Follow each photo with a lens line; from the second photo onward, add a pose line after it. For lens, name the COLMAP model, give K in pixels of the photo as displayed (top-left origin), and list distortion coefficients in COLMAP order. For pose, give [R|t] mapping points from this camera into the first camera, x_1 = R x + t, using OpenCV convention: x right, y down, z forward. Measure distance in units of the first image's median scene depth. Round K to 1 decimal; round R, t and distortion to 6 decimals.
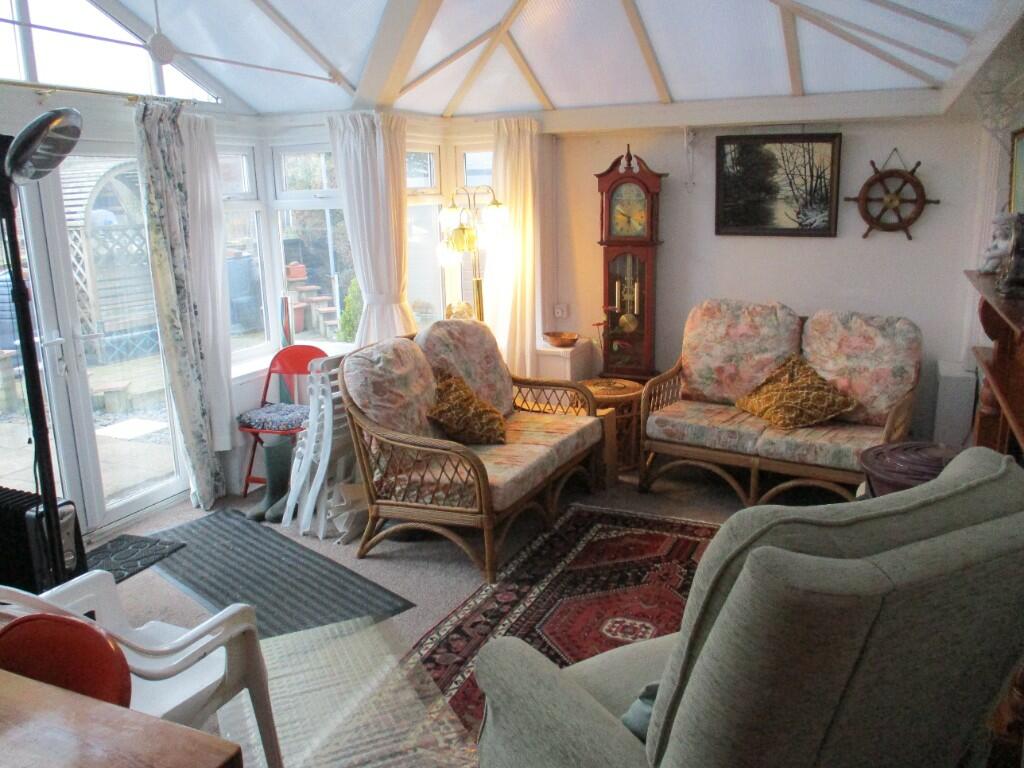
lens RADIAL K [[862.1, 0, 512.0], [0, 862.1, 385.2], [0, 0, 1]] dist [-0.023974, -0.004142]
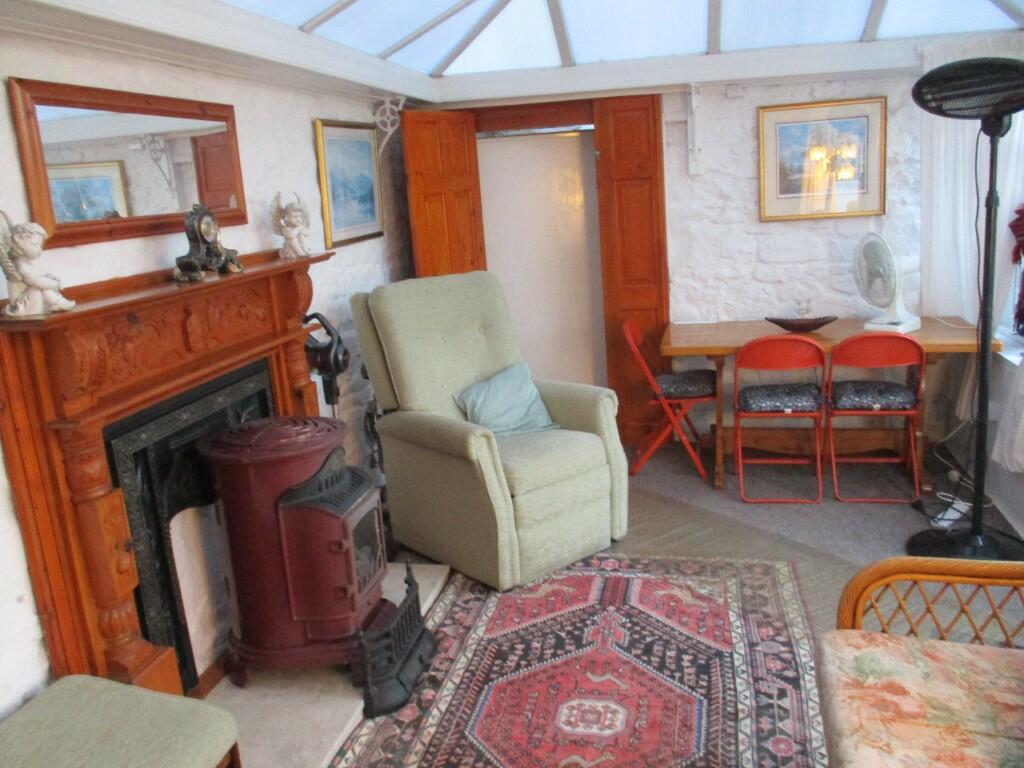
lens RADIAL K [[862.1, 0, 512.4], [0, 862.1, 382.8], [0, 0, 1]] dist [-0.023974, -0.004142]
pose [[-0.977387, 0.122349, -0.172467, 0.301802], [0.034817, 0.897592, 0.439449, -0.332502], [0.208571, 0.423507, -0.881555, 1.539457]]
